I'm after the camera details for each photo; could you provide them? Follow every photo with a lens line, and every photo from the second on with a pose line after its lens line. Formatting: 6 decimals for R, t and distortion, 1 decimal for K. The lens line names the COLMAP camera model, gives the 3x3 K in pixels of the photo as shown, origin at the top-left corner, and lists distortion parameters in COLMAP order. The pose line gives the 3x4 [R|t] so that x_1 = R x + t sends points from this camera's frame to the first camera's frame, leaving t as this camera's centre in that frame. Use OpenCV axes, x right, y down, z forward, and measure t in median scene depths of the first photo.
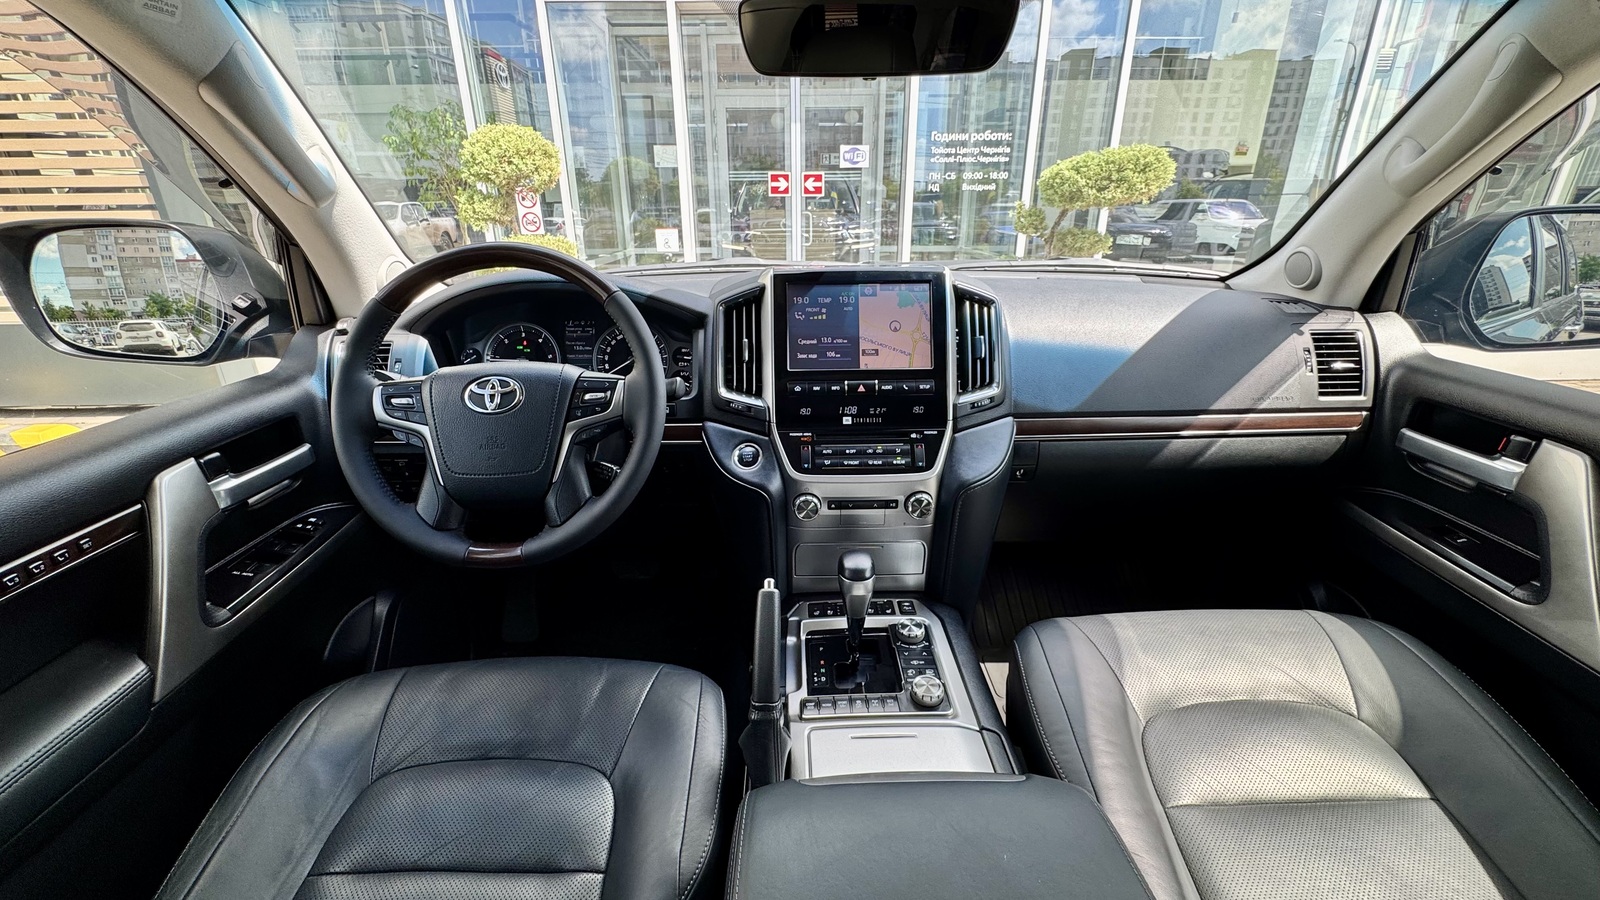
lens RADIAL K [[639.6, 0, 802.4], [0, 639.6, 462.8], [0, 0, 1]] dist [-0.002070, 0.000095]
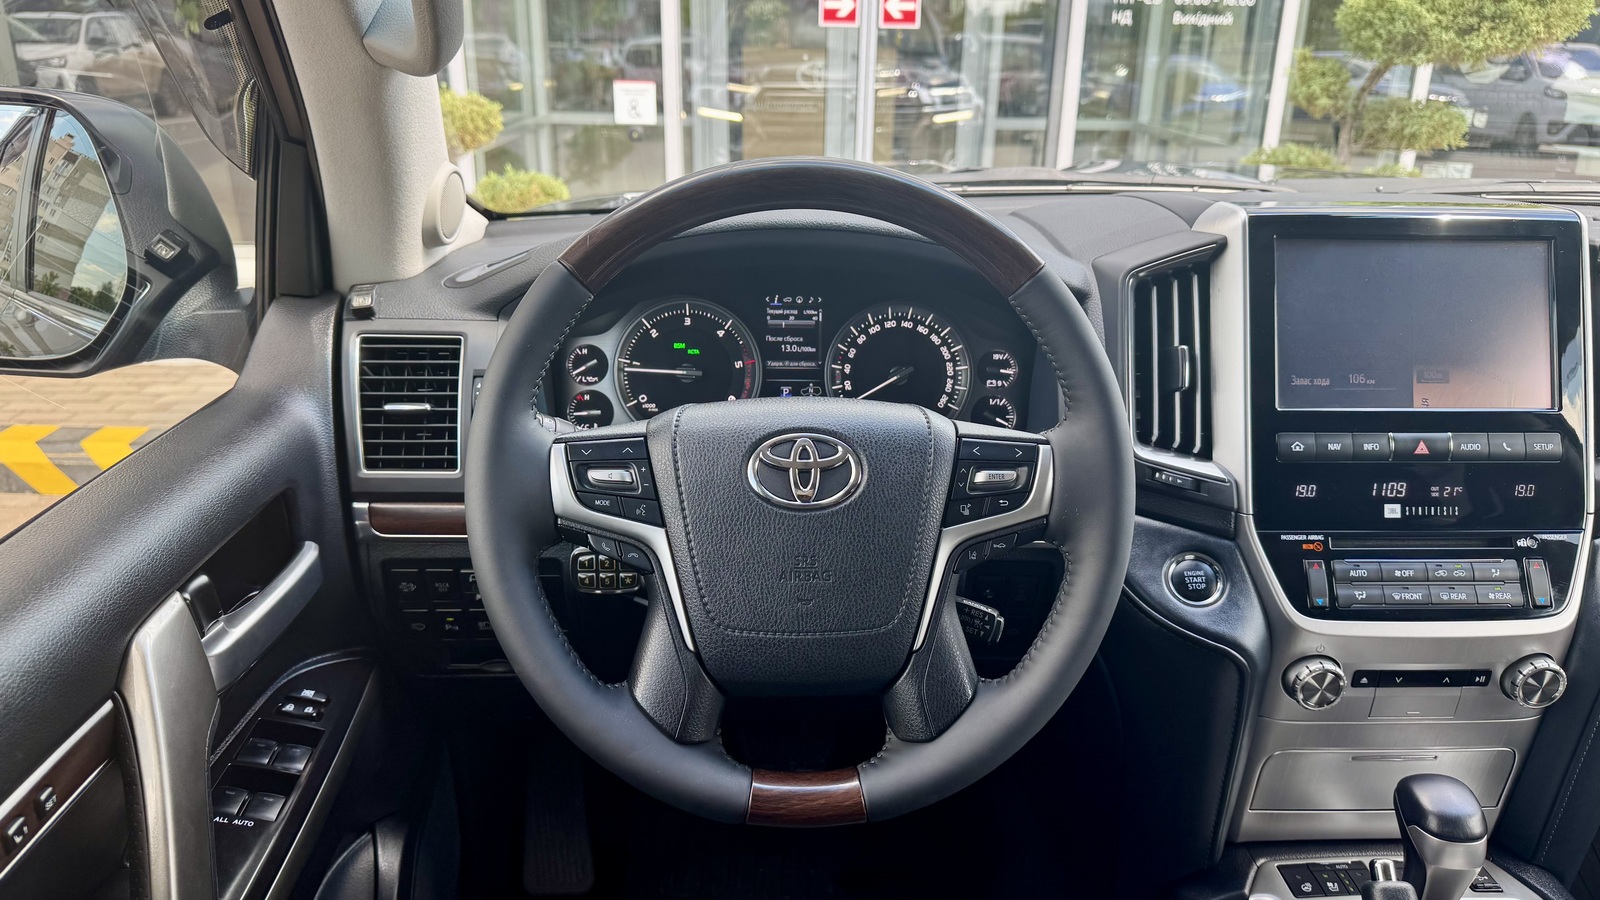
lens RADIAL K [[1133.5, 0, 772.3], [0, 1133.5, 480.8], [0, 0, 1]] dist [0.027472, -0.035323]
pose [[0.999585, 0.015063, 0.024553, -0.443339], [-0.014889, 0.999863, -0.007254, -0.076646], [-0.024659, 0.006886, 0.999672, 0.111787]]
